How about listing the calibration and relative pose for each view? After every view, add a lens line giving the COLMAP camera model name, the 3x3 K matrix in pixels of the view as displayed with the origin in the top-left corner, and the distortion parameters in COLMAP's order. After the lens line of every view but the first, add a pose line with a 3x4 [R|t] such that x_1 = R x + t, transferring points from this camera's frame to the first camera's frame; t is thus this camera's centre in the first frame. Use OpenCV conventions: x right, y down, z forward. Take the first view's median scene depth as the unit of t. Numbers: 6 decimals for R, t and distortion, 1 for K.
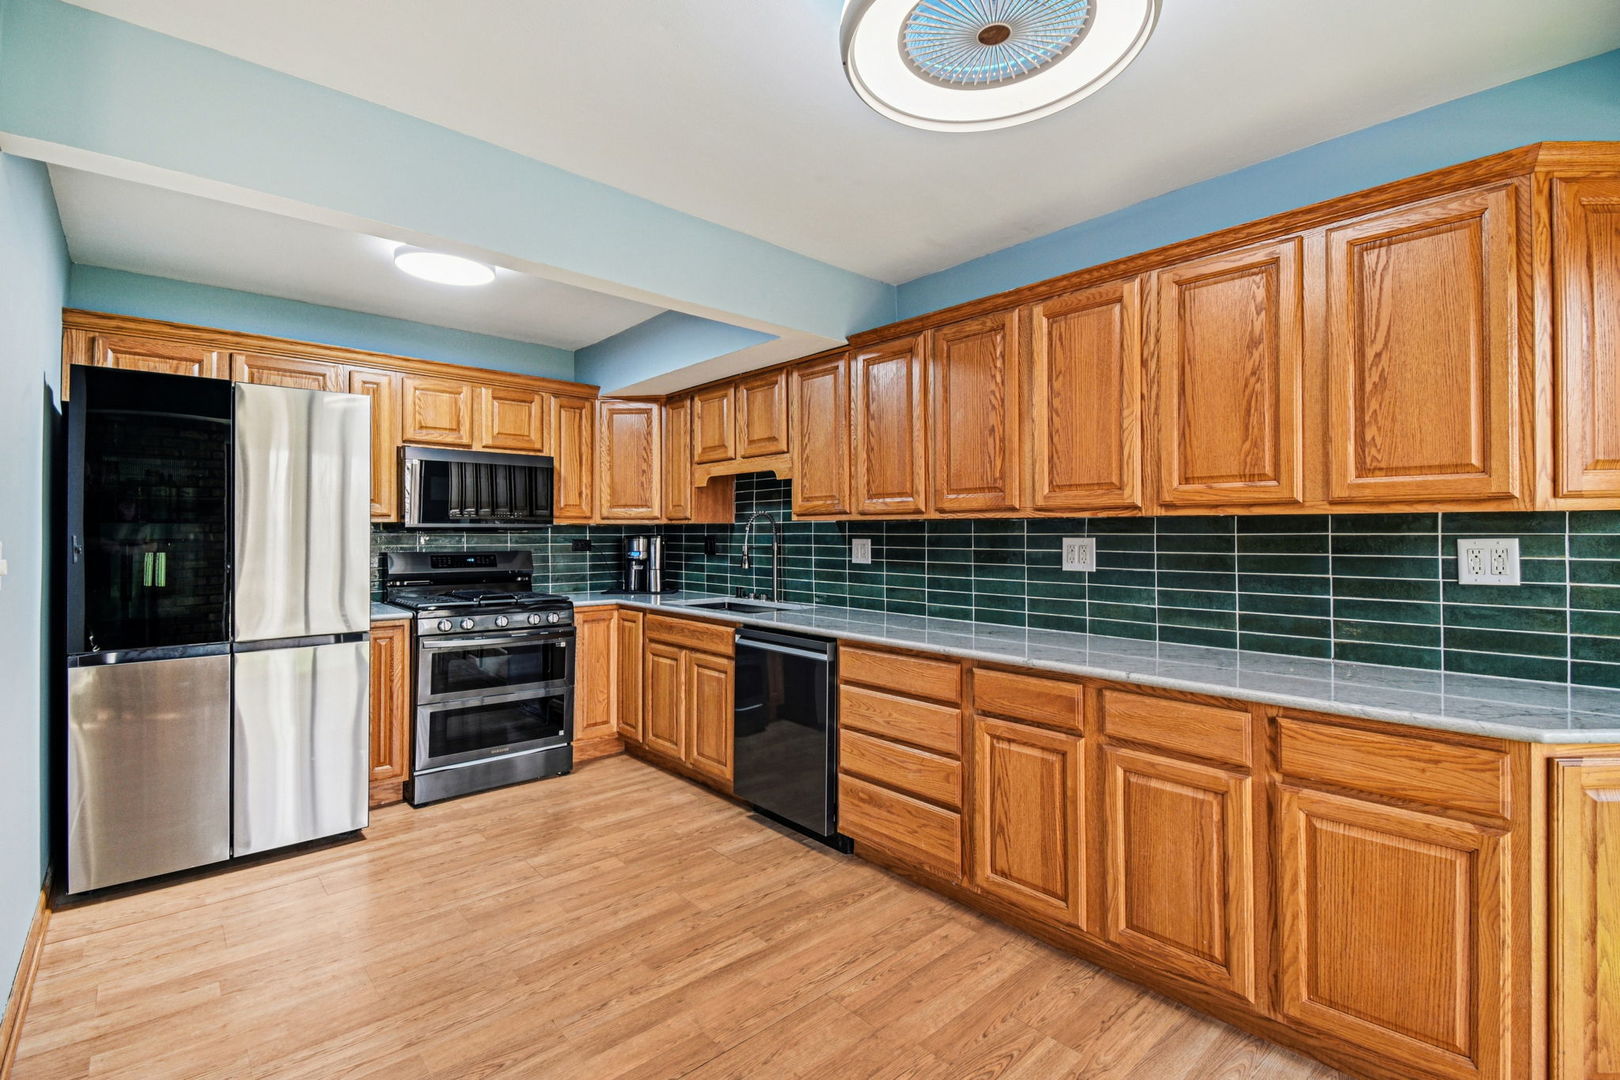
lens RADIAL K [[719.3, 0, 799.3], [0, 719.3, 536.1], [0, 0, 1]] dist [0.031113, -0.030465]
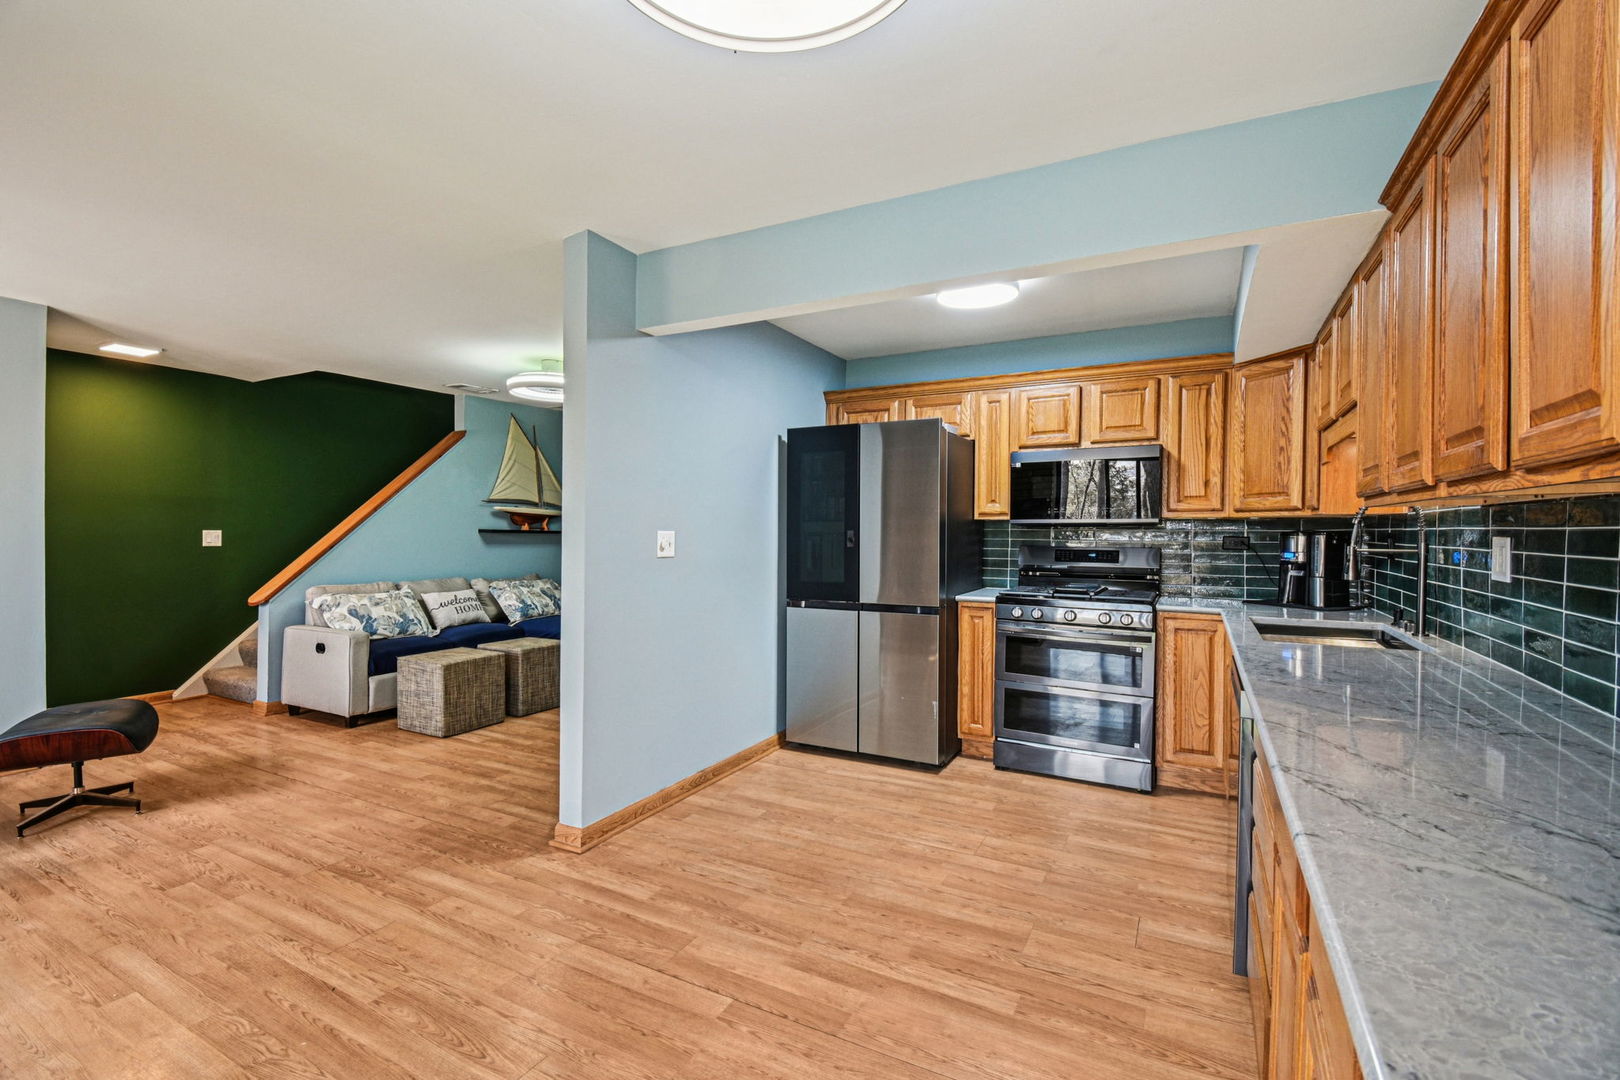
lens RADIAL K [[719.3, 0, 799.3], [0, 719.3, 536.1], [0, 0, 1]] dist [0.031113, -0.030465]
pose [[0.349926, 0.006875, -0.936752, 0.481136], [-0.005825, 0.999970, 0.005163, 0.004488], [0.936759, 0.003650, 0.349956, 0.348078]]
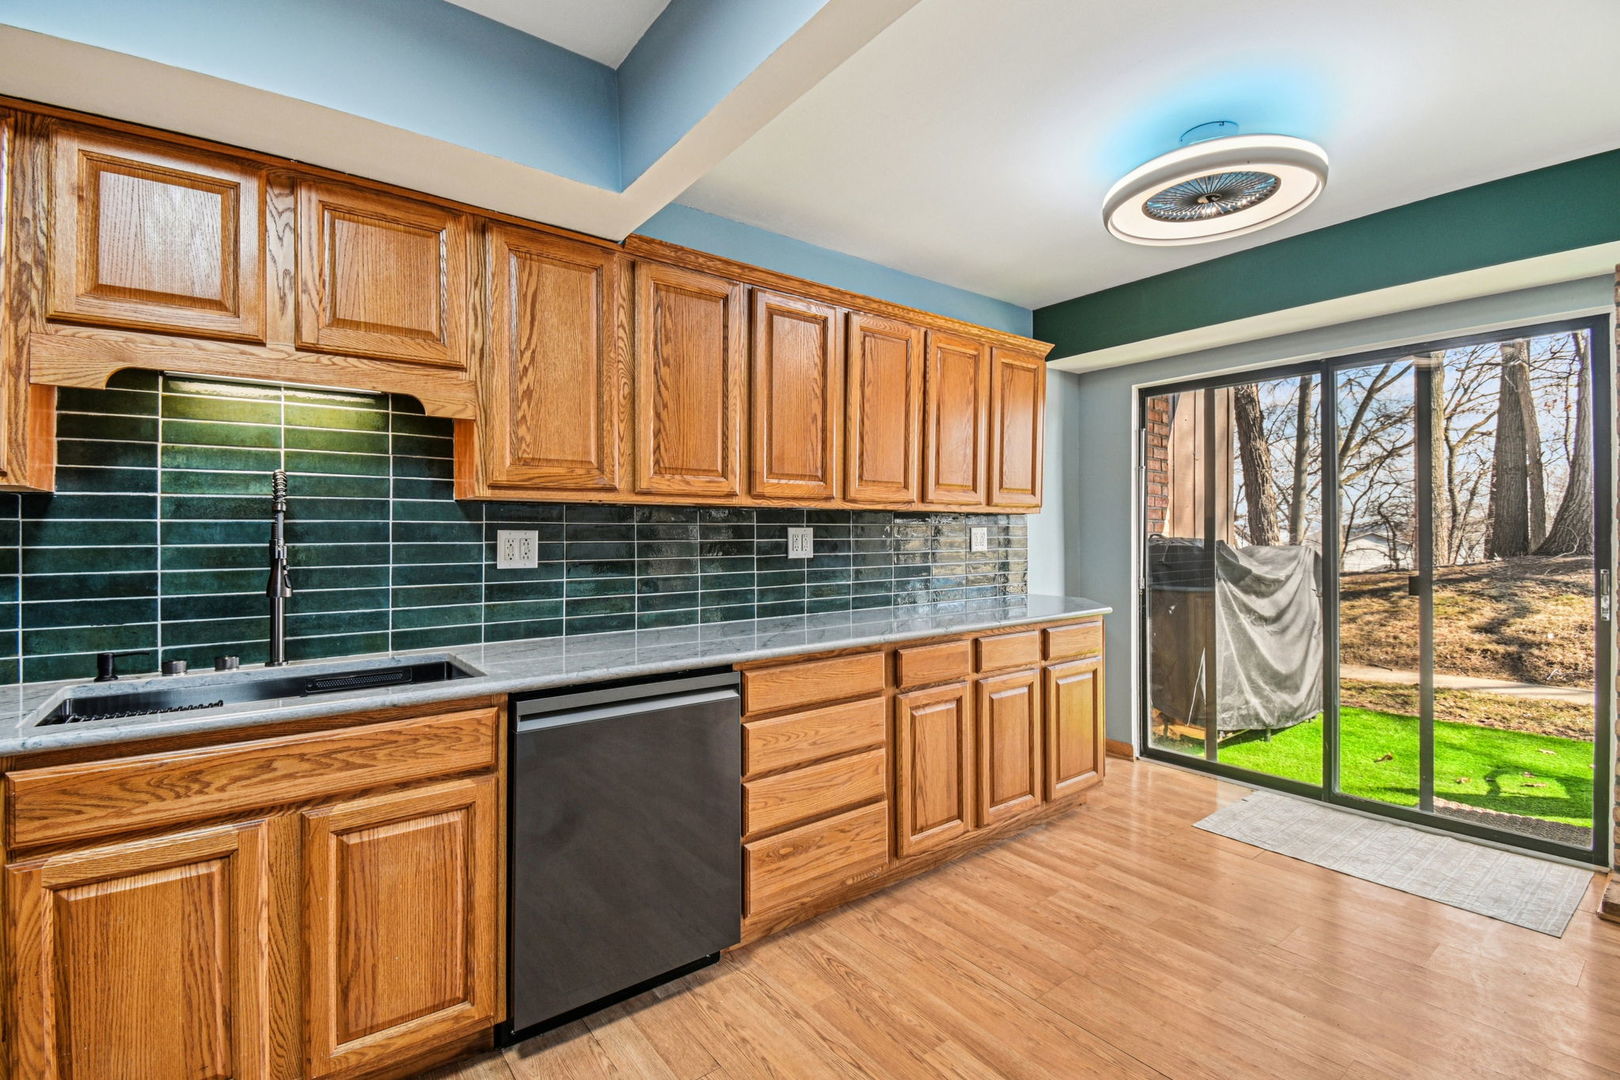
lens RADIAL K [[731.5, 0, 805.0], [0, 731.5, 524.1], [0, 0, 1]] dist [-0.001046, -0.000382]
pose [[0.075348, 0.009951, 0.997108, -0.627825], [0.005557, 0.999930, -0.010399, 0.007730], [-0.997142, 0.006325, 0.075288, 0.804037]]
